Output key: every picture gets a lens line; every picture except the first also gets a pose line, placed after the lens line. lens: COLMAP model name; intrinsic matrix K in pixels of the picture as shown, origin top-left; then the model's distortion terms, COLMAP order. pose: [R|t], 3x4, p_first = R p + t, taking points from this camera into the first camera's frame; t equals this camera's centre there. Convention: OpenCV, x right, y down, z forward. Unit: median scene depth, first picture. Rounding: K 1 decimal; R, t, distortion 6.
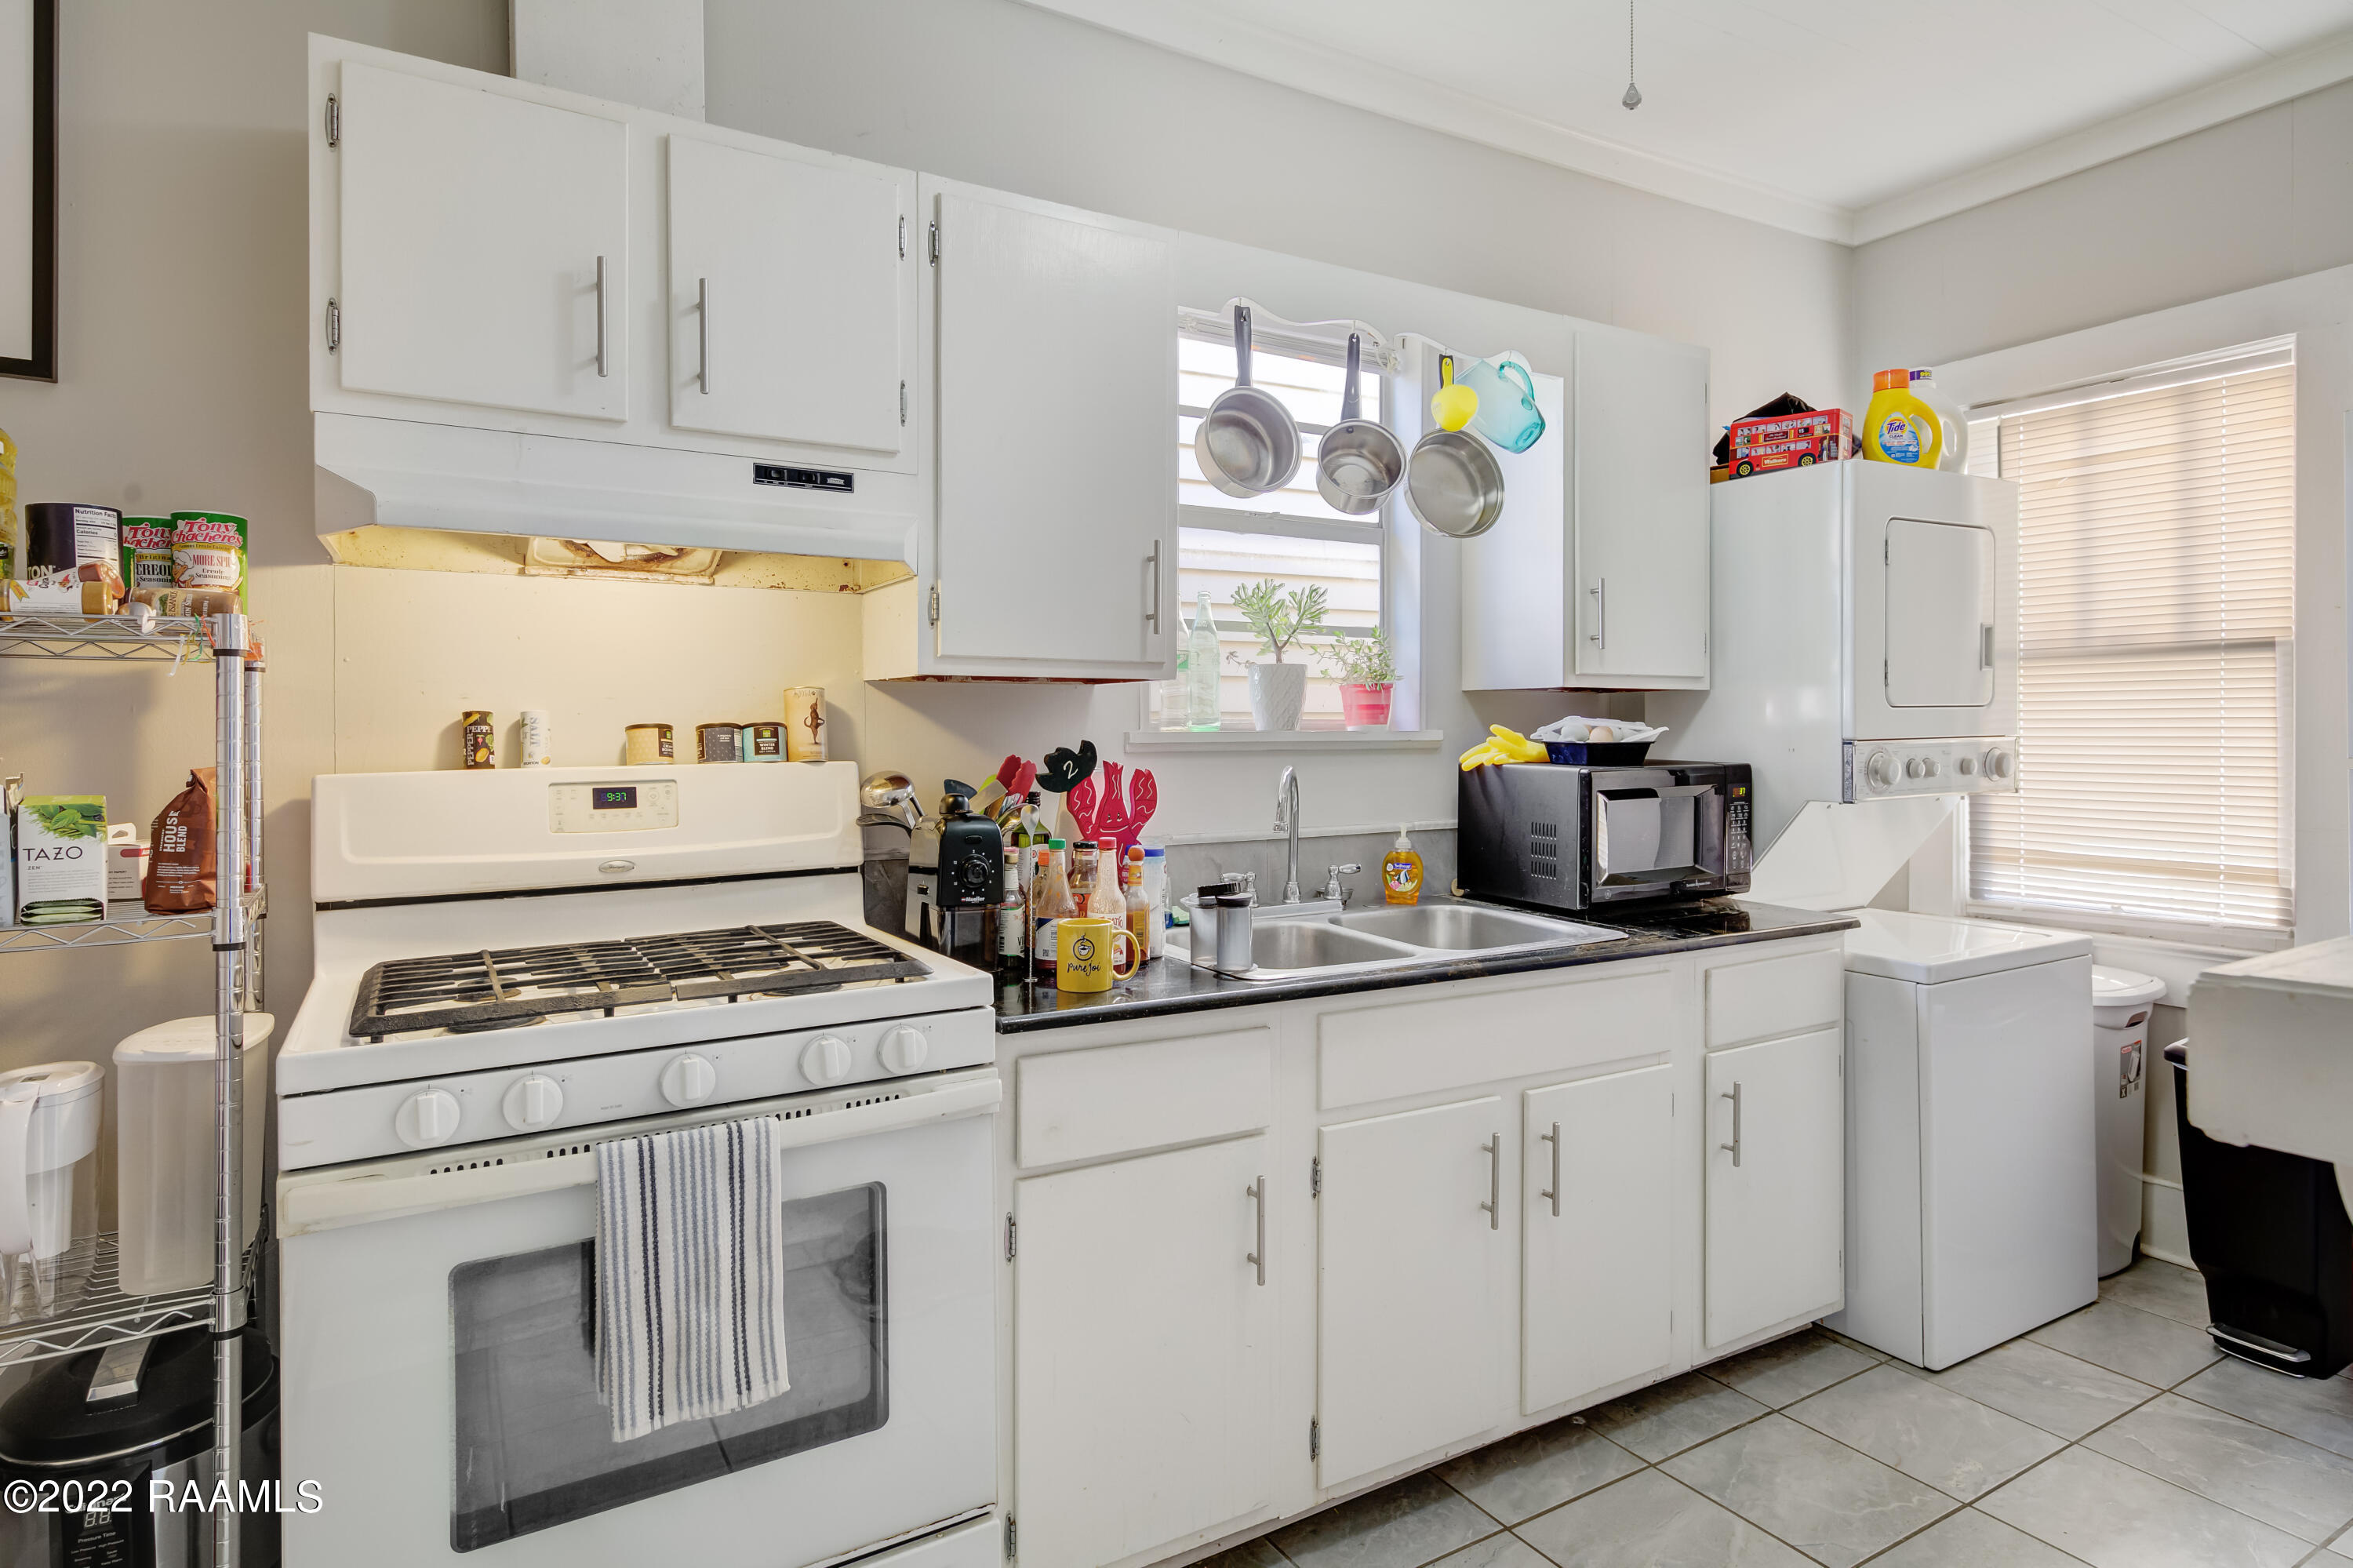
lens RADIAL K [[1287.4, 0, 1182.2], [0, 1287.4, 742.6], [0, 0, 1]] dist [-0.000630, -0.001037]
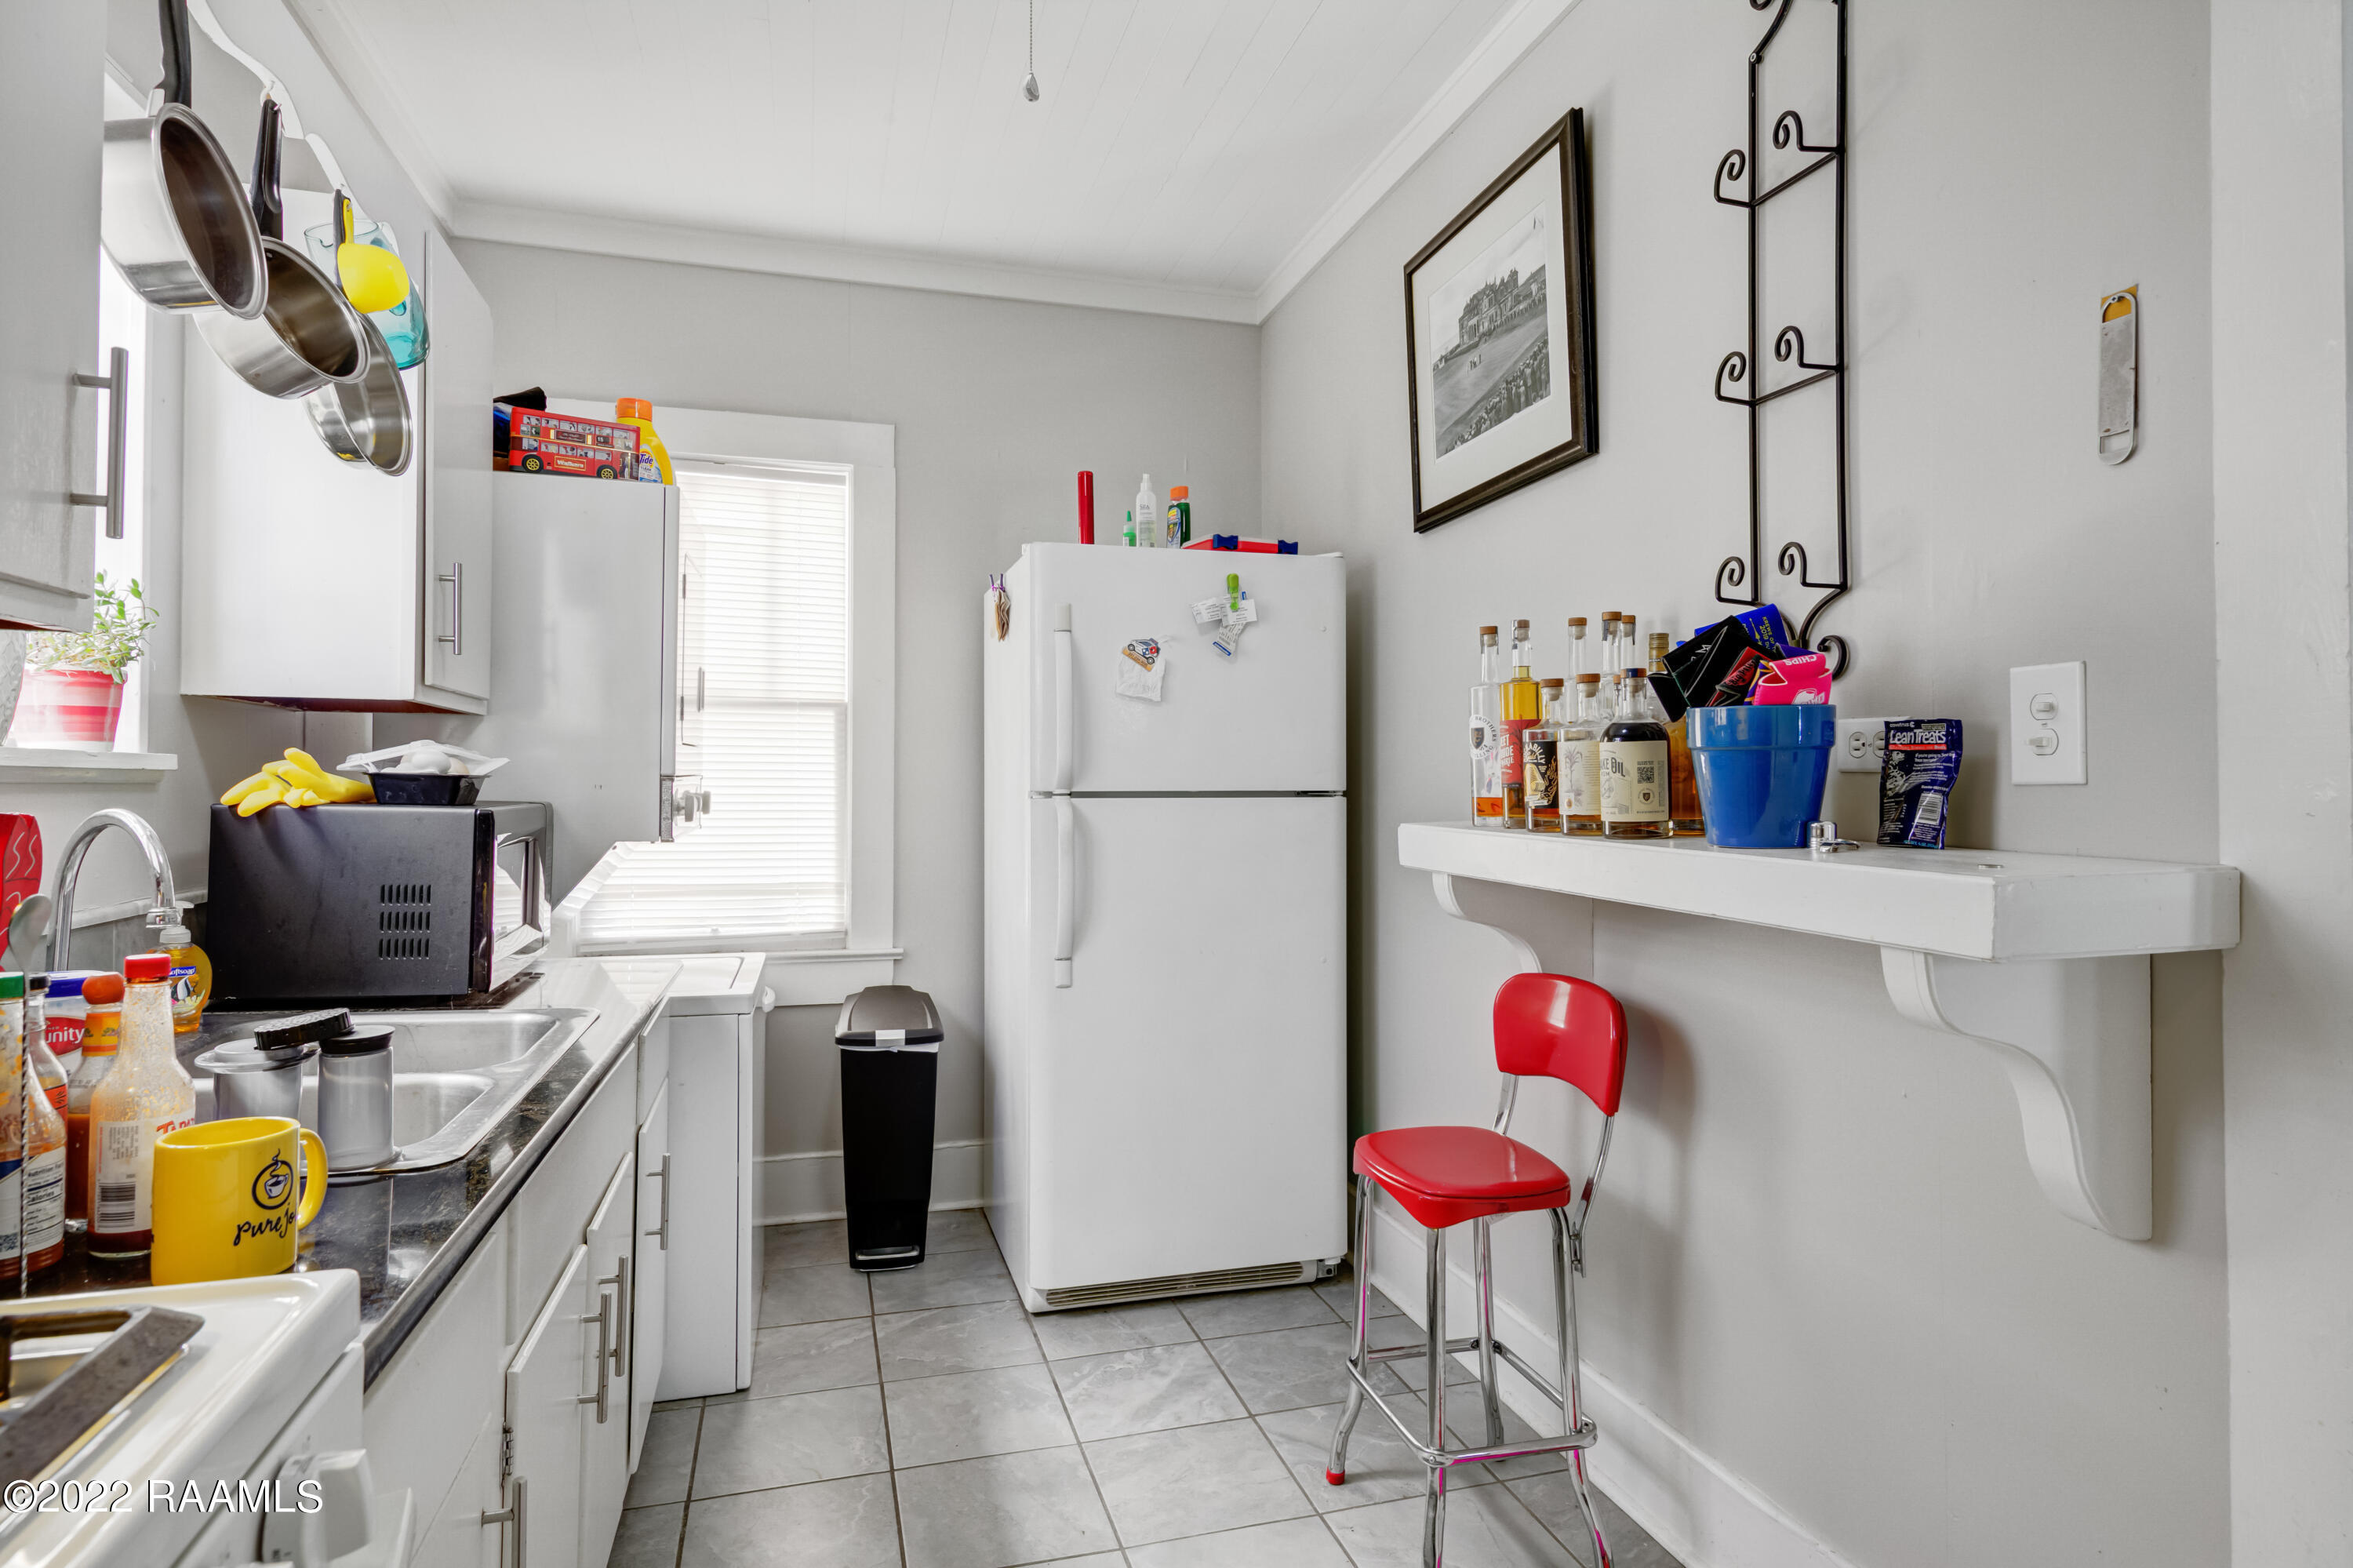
lens RADIAL K [[1277.2, 0, 1182.0], [0, 1277.2, 780.1], [0, 0, 1]] dist [0.002575, -0.000271]
pose [[0.247086, 0.008771, 0.968954, -0.301076], [0.000230, 0.999958, -0.009110, 0.009389], [-0.968994, 0.002474, 0.247074, 0.377192]]
